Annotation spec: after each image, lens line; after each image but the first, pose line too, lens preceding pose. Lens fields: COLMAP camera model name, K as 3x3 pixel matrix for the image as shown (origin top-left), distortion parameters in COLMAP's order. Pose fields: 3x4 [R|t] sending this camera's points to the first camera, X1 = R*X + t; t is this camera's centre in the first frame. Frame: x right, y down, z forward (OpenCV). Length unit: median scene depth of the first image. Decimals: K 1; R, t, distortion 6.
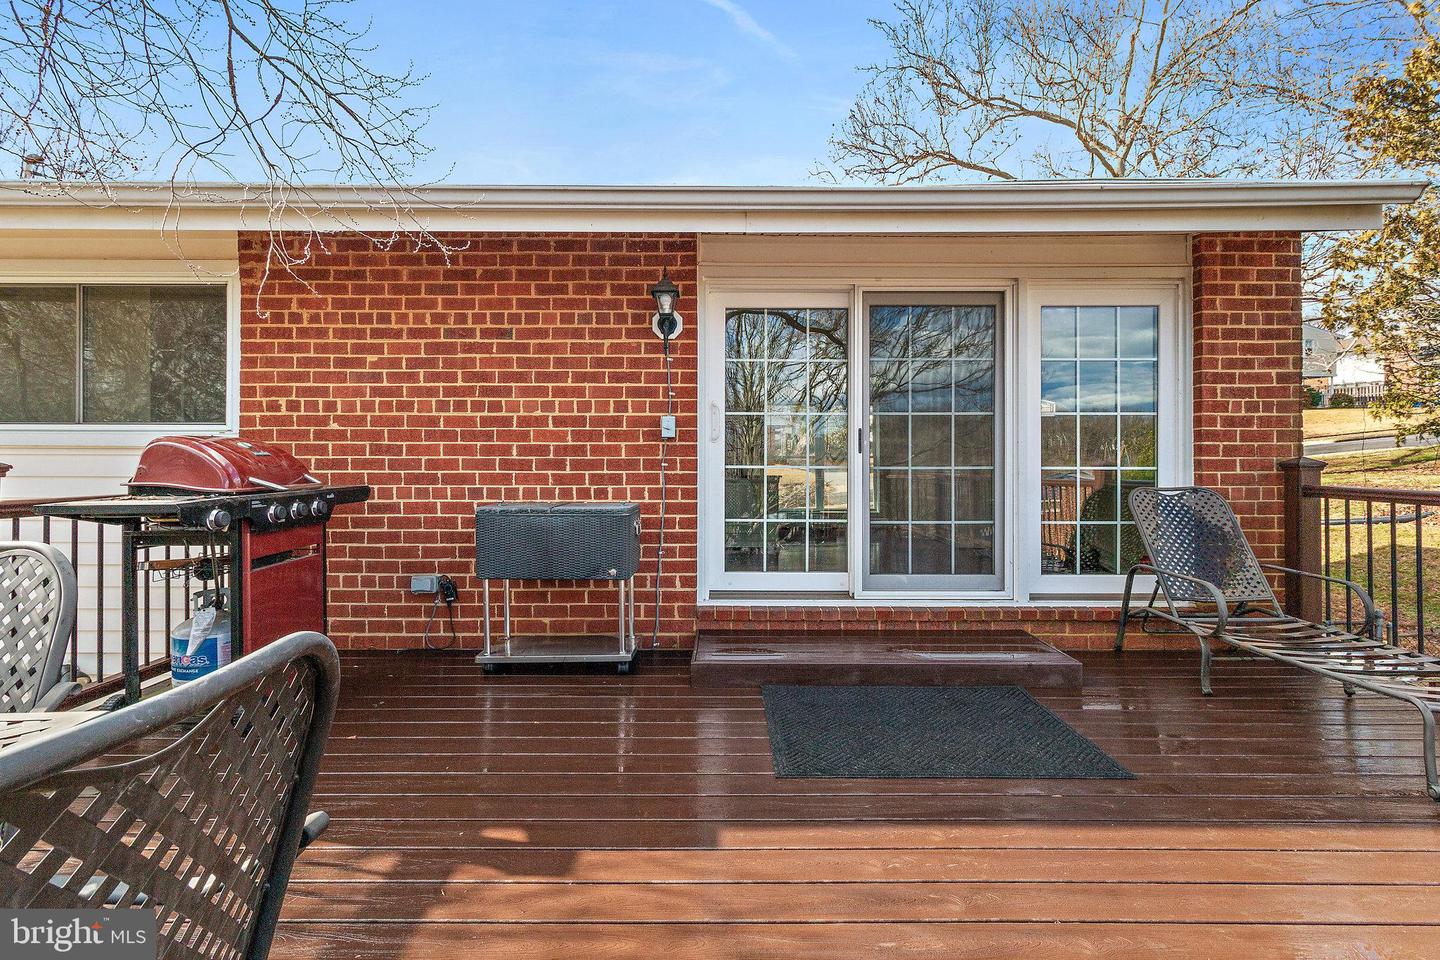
lens RADIAL K [[668.3, 0, 716.5], [0, 668.3, 463.3], [0, 0, 1]] dist [0.001945, 0.000335]
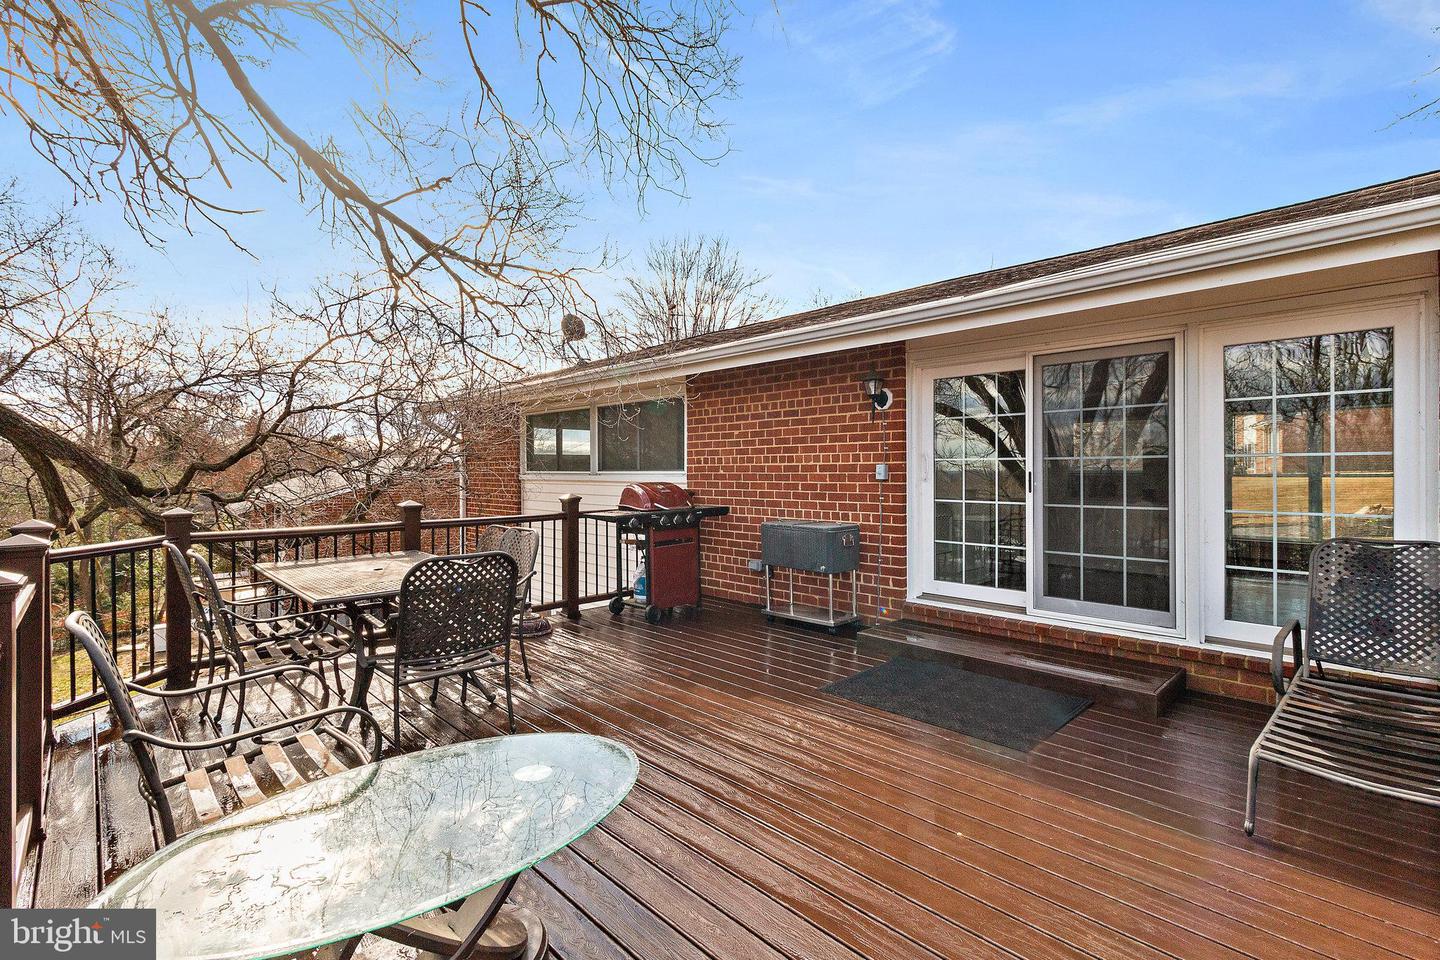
lens RADIAL K [[668.3, 0, 716.5], [0, 668.3, 463.3], [0, 0, 1]] dist [0.001945, 0.000335]
pose [[0.684294, -0.012415, -0.729100, 0.715466], [0.008047, 0.999923, -0.009475, -0.061506], [0.729162, 0.000616, 0.684341, -0.225769]]
